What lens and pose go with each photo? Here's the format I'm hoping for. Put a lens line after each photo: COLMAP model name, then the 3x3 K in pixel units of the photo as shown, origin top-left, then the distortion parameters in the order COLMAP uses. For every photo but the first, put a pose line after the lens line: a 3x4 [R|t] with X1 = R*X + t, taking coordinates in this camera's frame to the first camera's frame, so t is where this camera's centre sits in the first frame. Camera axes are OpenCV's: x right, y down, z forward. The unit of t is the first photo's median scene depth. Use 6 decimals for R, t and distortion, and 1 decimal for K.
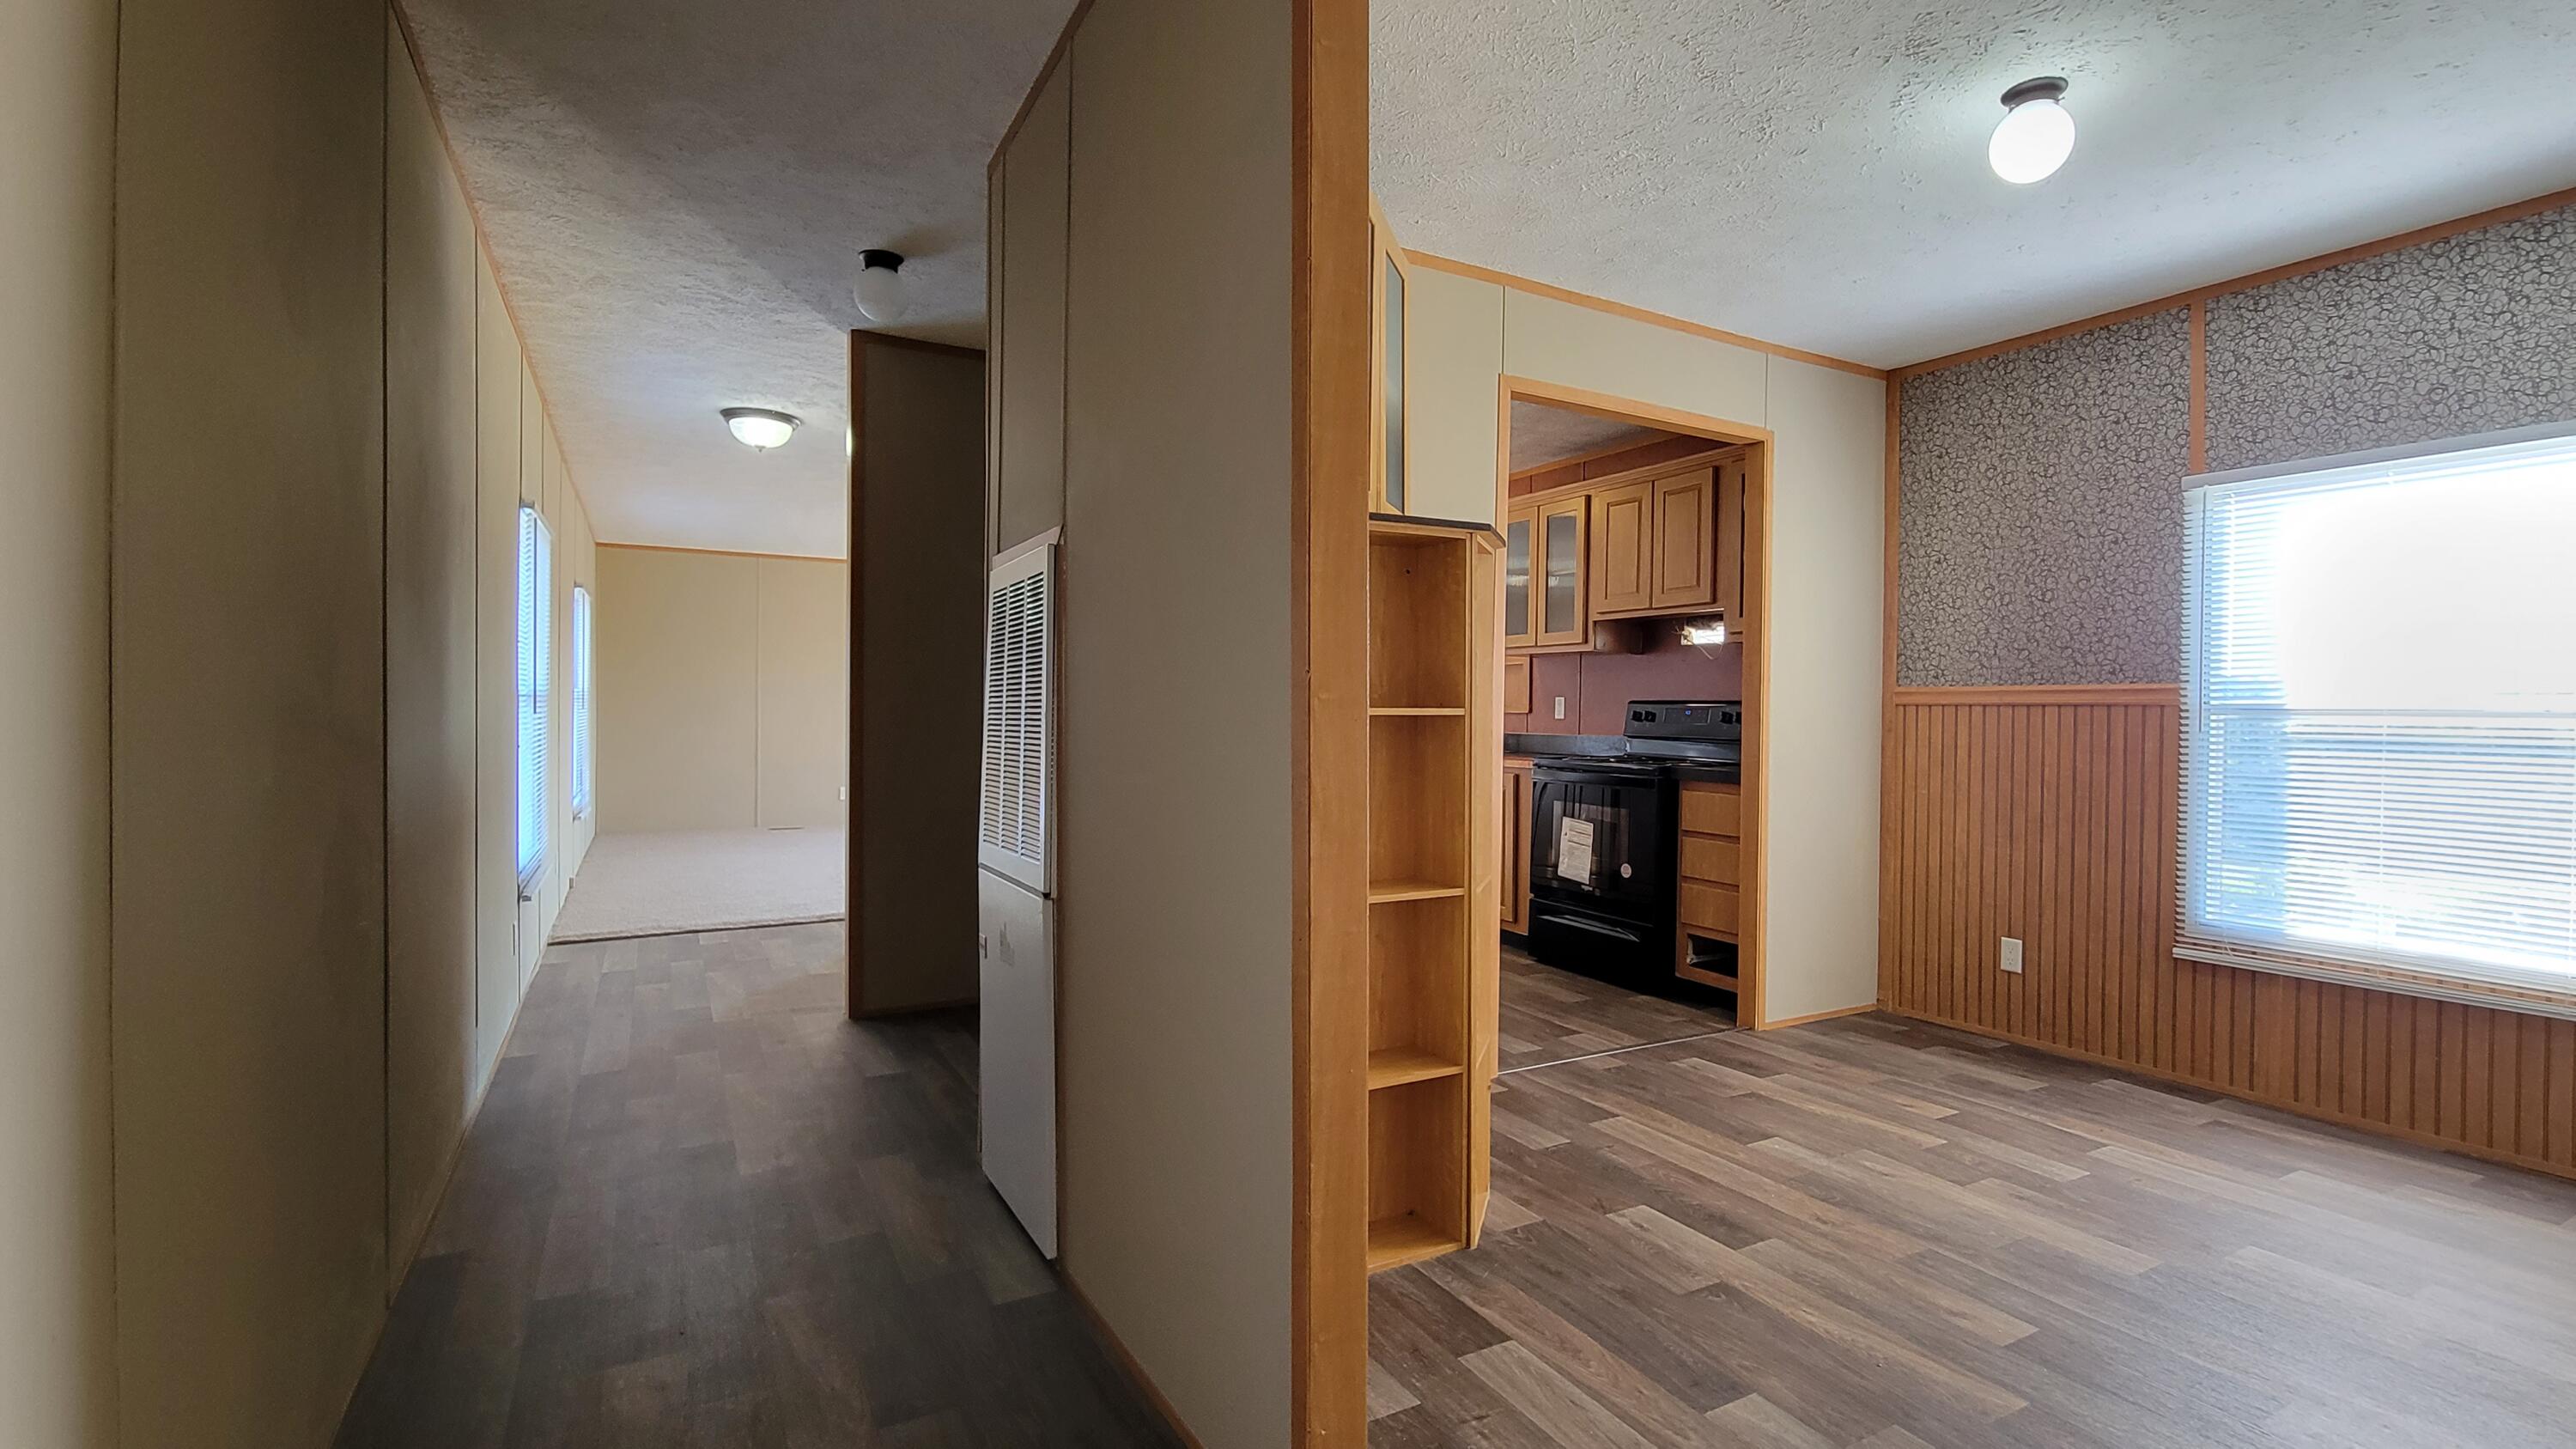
lens RADIAL K [[1119.3, 0, 1296.2], [0, 1119.3, 717.7], [0, 0, 1]] dist [-0.002654, -0.000237]
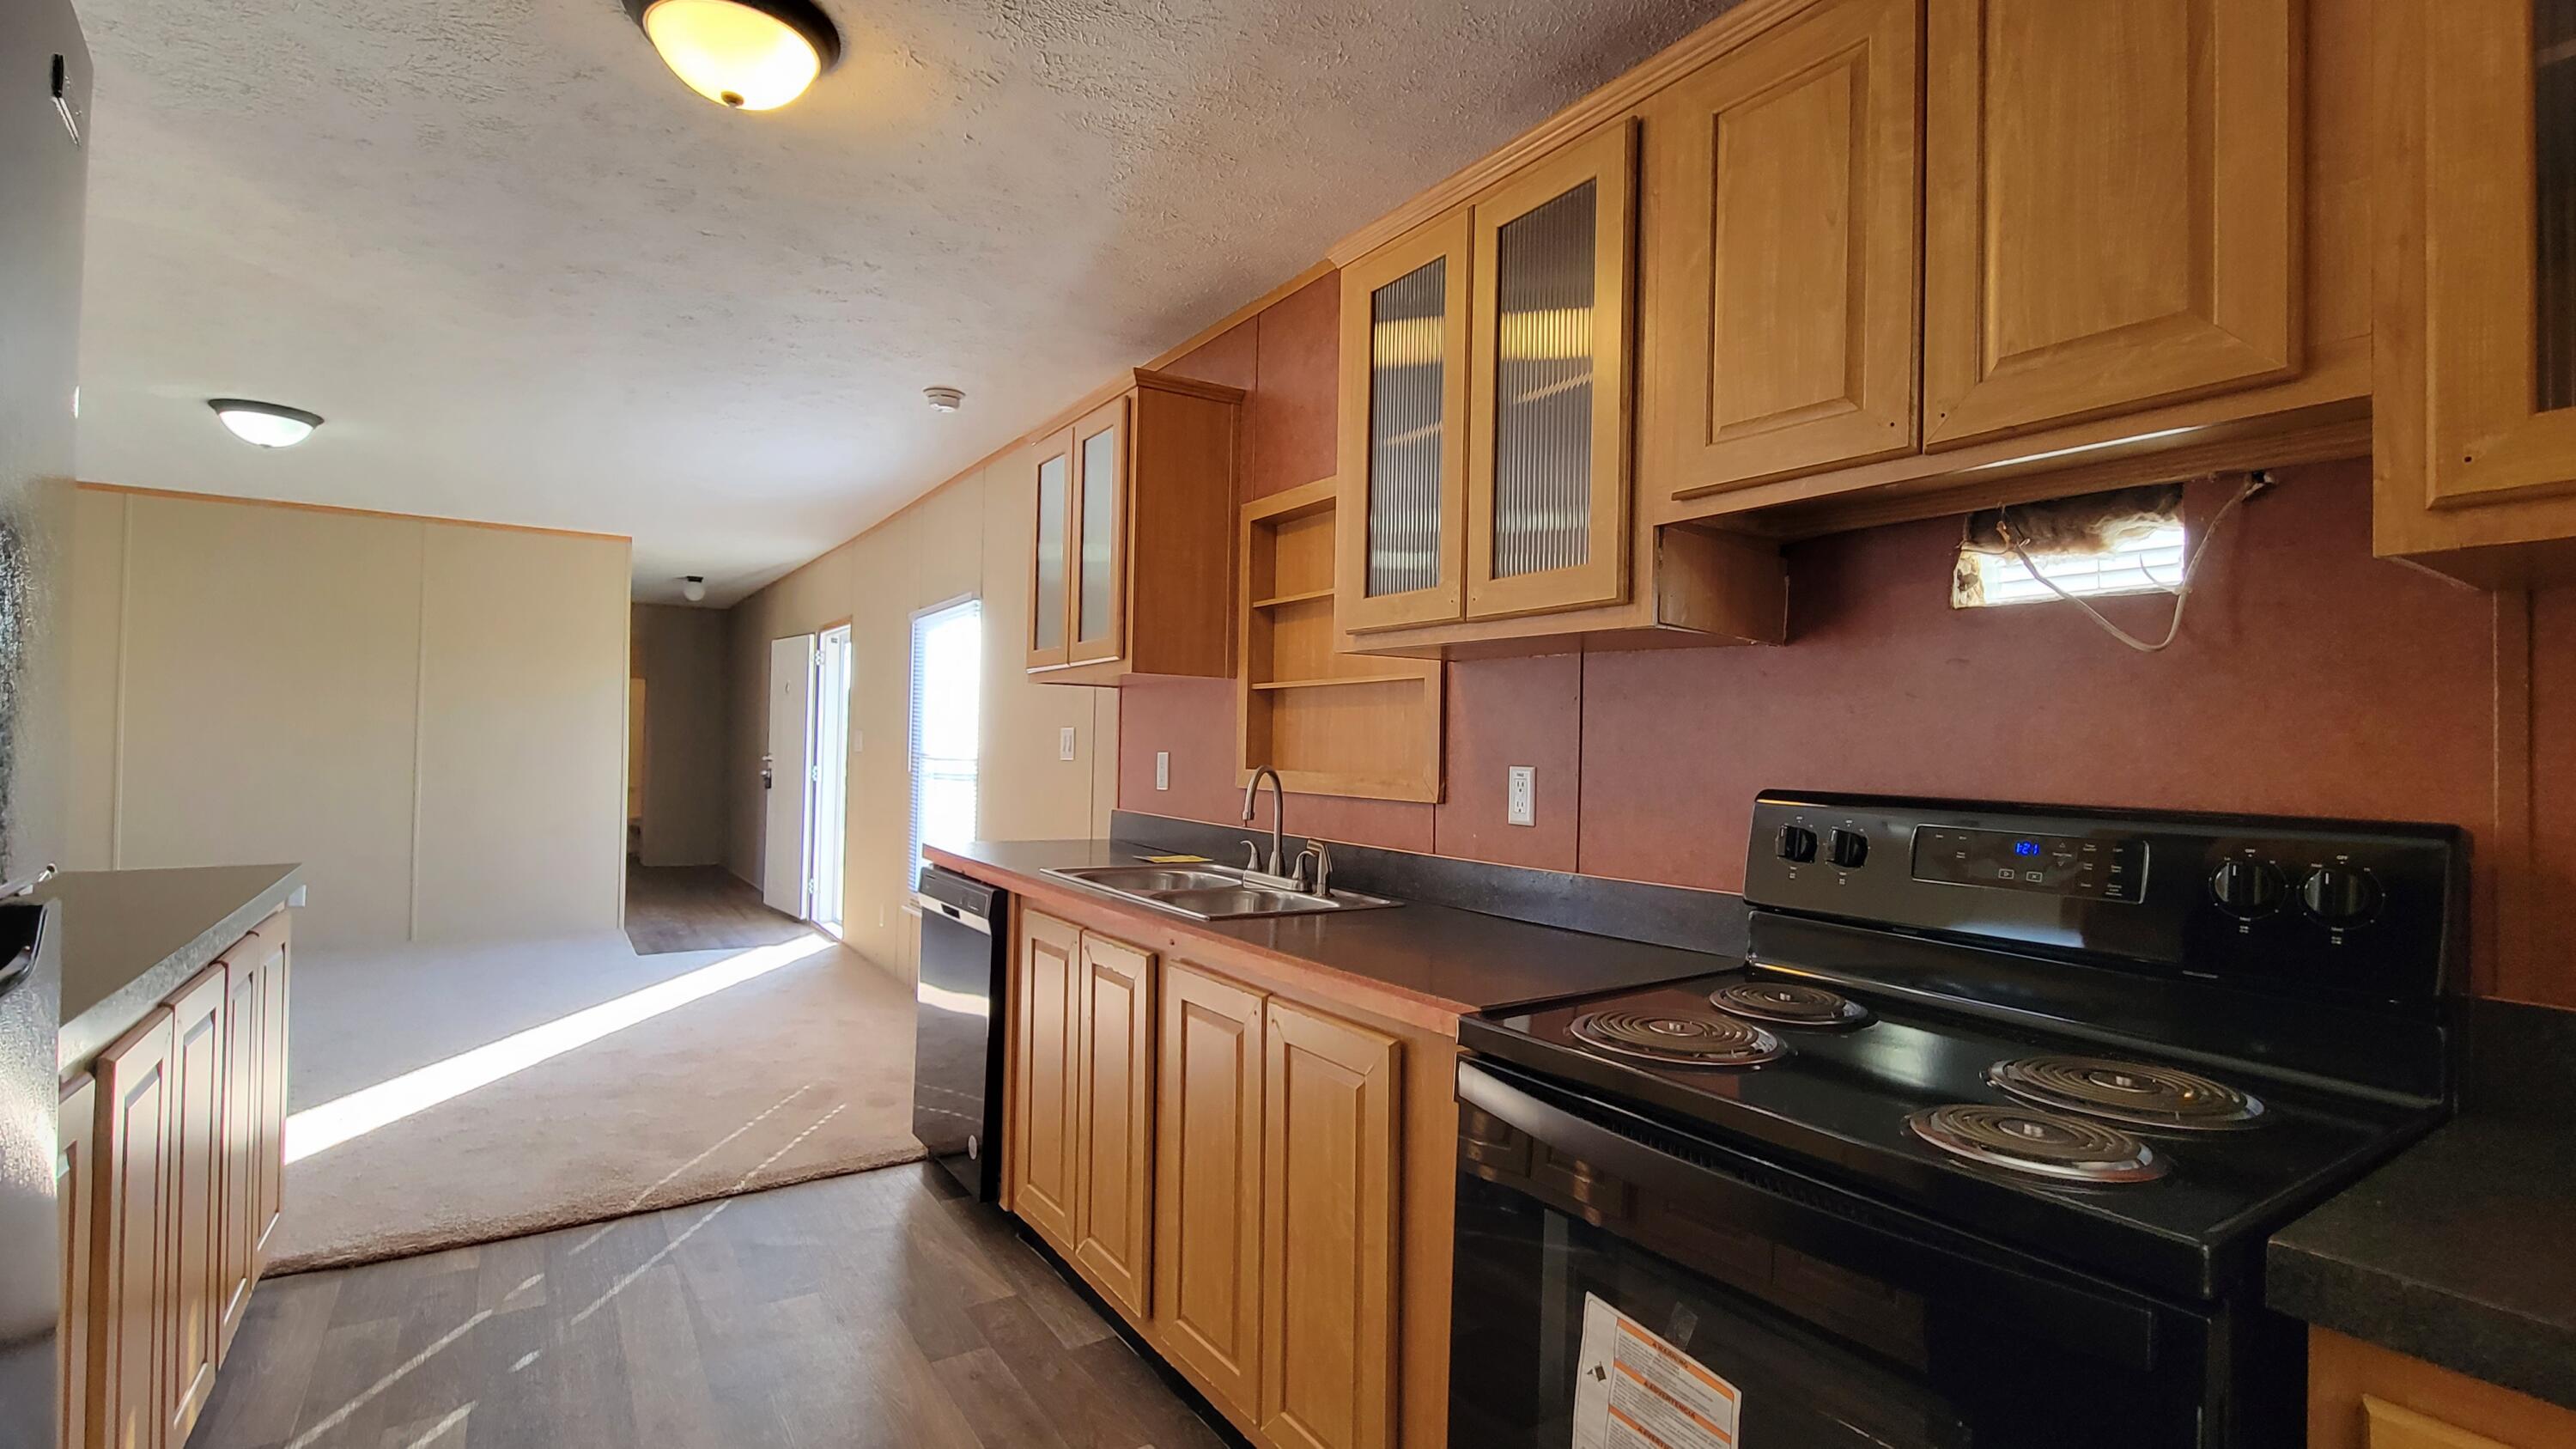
lens RADIAL K [[1119.3, 0, 1286.7], [0, 1119.3, 738.4], [0, 0, 1]] dist [-0.002654, -0.000237]
pose [[0.996912, 0.007082, 0.078206, 0.143577], [-0.005935, 0.999871, -0.014893, -0.024410], [-0.078302, 0.014383, 0.996826, 0.709194]]
